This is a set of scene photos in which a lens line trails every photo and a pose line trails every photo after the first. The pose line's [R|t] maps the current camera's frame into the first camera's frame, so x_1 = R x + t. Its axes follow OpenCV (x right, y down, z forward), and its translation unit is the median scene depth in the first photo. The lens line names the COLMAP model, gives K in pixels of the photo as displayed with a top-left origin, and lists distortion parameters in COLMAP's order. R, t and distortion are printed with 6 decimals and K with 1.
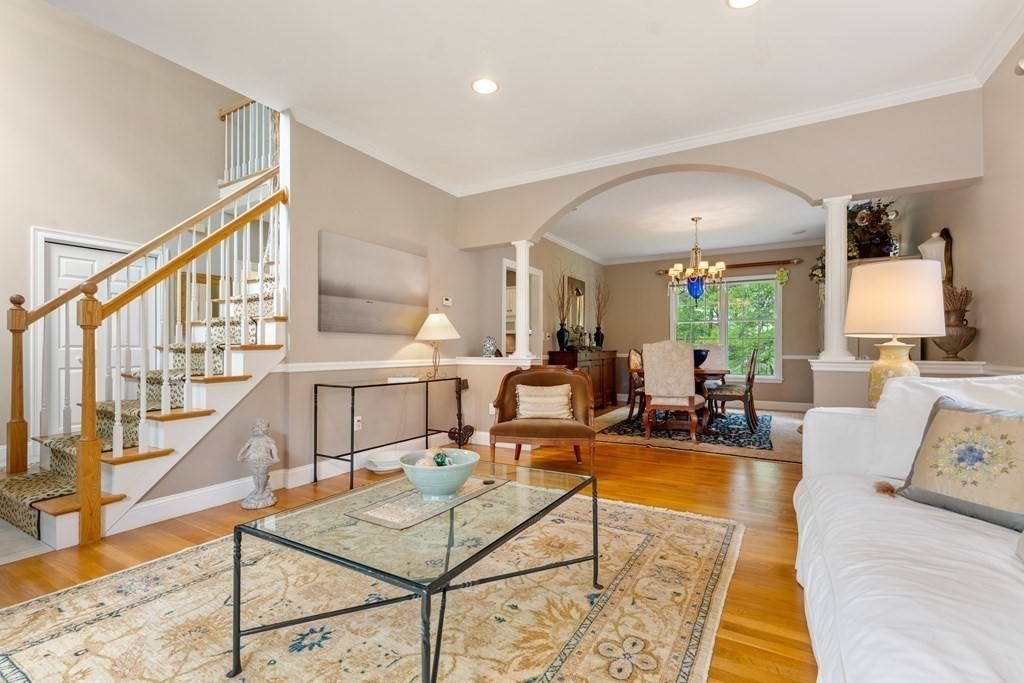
lens RADIAL K [[451.3, 0, 502.1], [0, 451.3, 349.2], [0, 0, 1]] dist [0.005269, -0.000980]
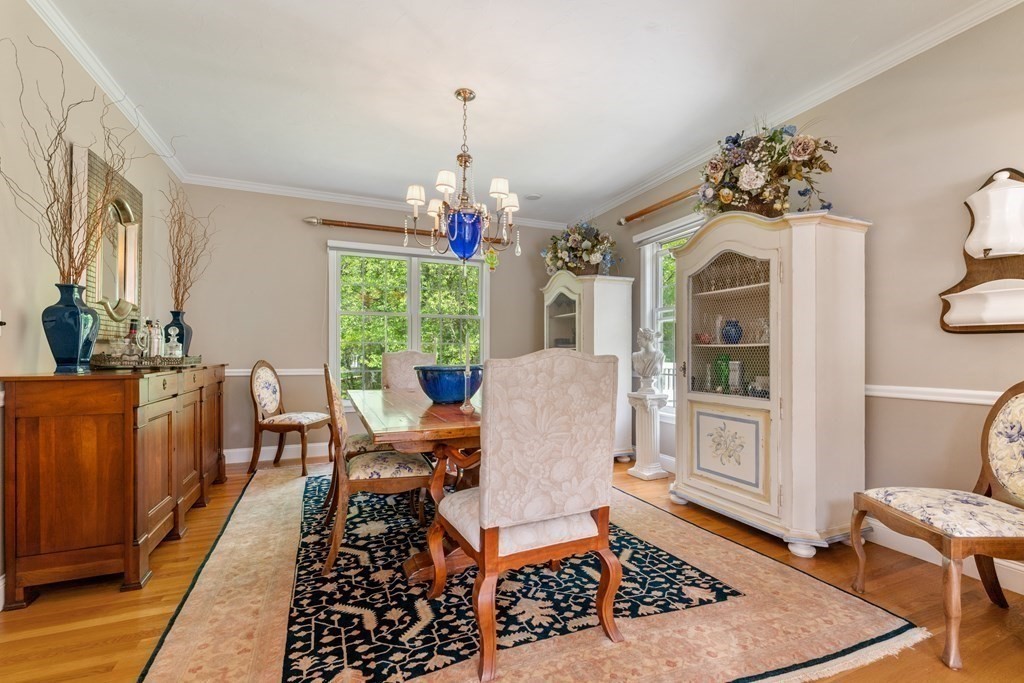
lens RADIAL K [[451.3, 0, 517.2], [0, 451.3, 348.7], [0, 0, 1]] dist [0.005269, -0.000980]
pose [[0.583090, 0.008179, 0.812367, 0.059130], [-0.003307, 0.999965, -0.007694, -0.011063], [-0.812401, 0.001800, 0.583096, 0.551394]]
